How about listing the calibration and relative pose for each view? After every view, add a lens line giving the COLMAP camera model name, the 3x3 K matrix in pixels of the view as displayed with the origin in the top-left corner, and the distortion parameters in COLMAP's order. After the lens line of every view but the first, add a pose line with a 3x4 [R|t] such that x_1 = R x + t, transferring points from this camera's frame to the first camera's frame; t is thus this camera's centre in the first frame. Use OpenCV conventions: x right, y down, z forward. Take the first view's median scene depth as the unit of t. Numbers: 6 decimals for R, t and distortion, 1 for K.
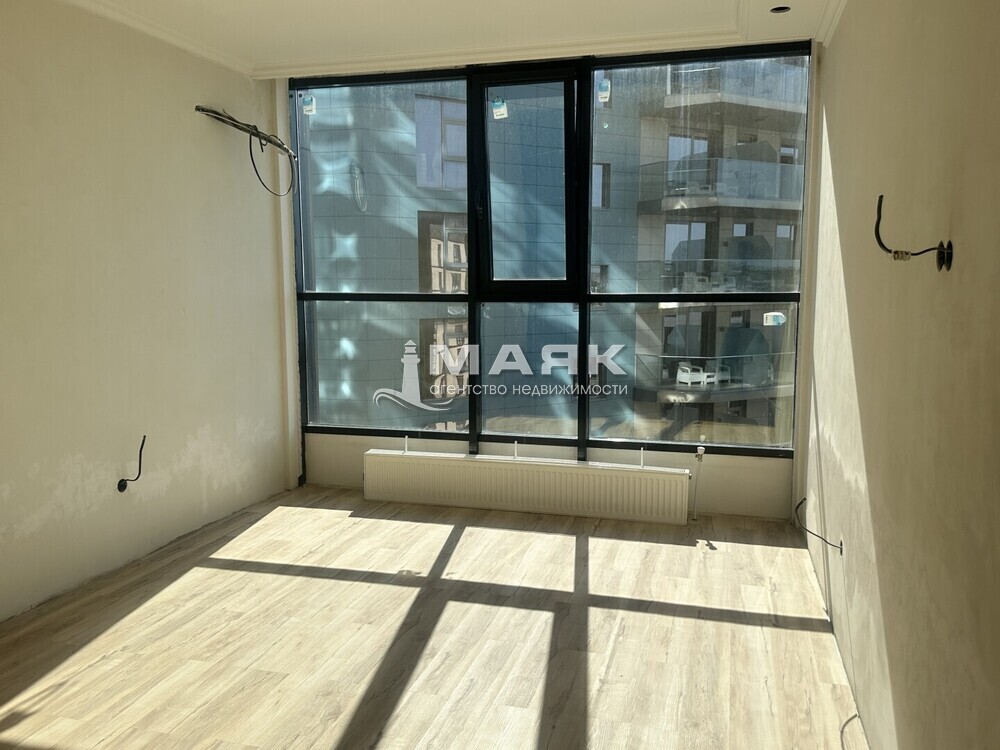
lens RADIAL K [[824.8, 0, 500.5], [0, 824.8, 381.3], [0, 0, 1]] dist [0.127465, -0.170272]
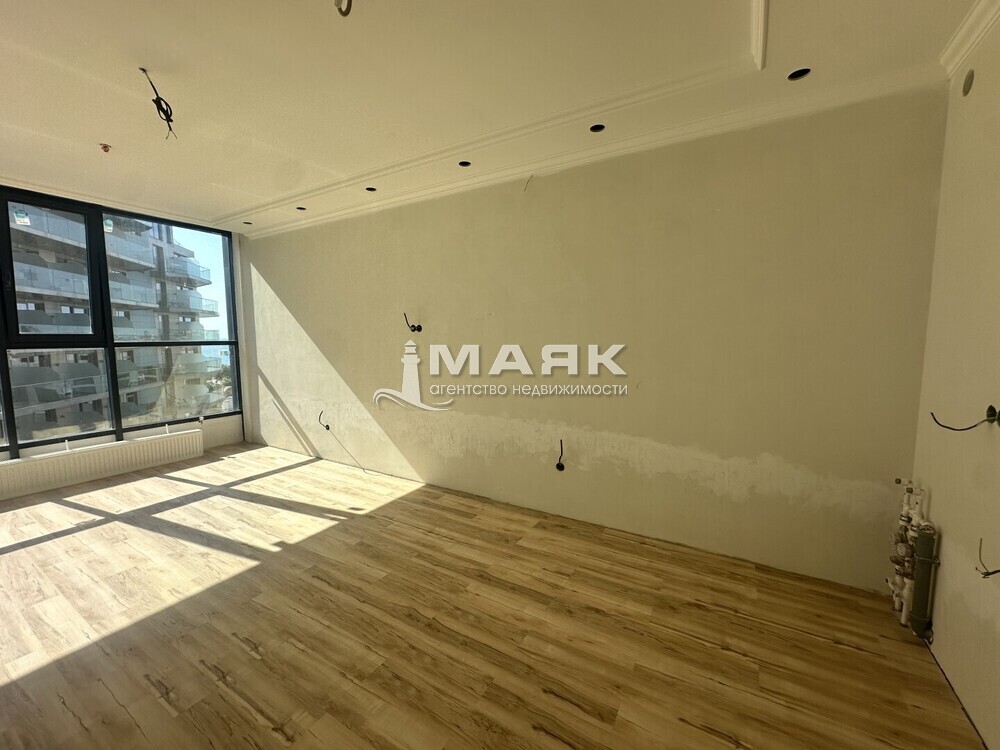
lens RADIAL K [[400.2, 0, 499.2], [0, 400.2, 374.1], [0, 0, 1]] dist [-0.005630, 0.001488]
pose [[0.266429, -0.091268, 0.959524, -0.489267], [0.117887, 0.991118, 0.061540, 0.002239], [-0.956618, 0.096719, 0.274822, 0.028853]]
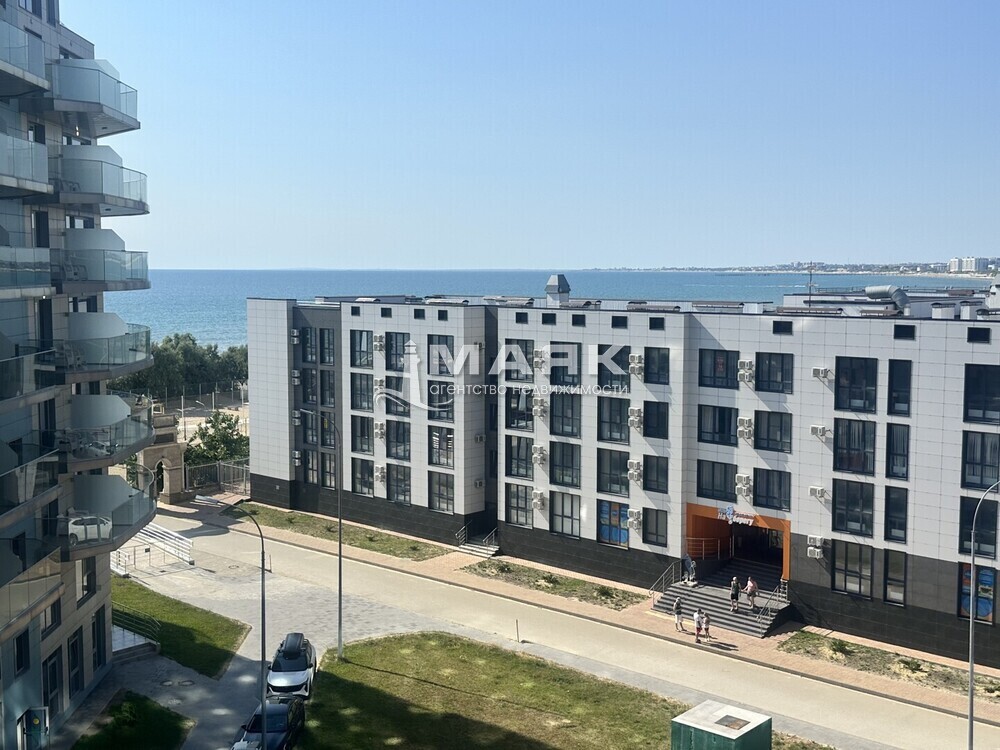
lens RADIAL K [[1155.7, 0, 501.4], [0, 1155.7, 366.9], [0, 0, 1]] dist [0.120673, 0.000000]
pose [[0.461409, -0.074566, 0.884049, -0.918076], [0.103138, 0.994214, 0.030028, -0.192552], [-0.881172, 0.077324, 0.466429, 1.293337]]
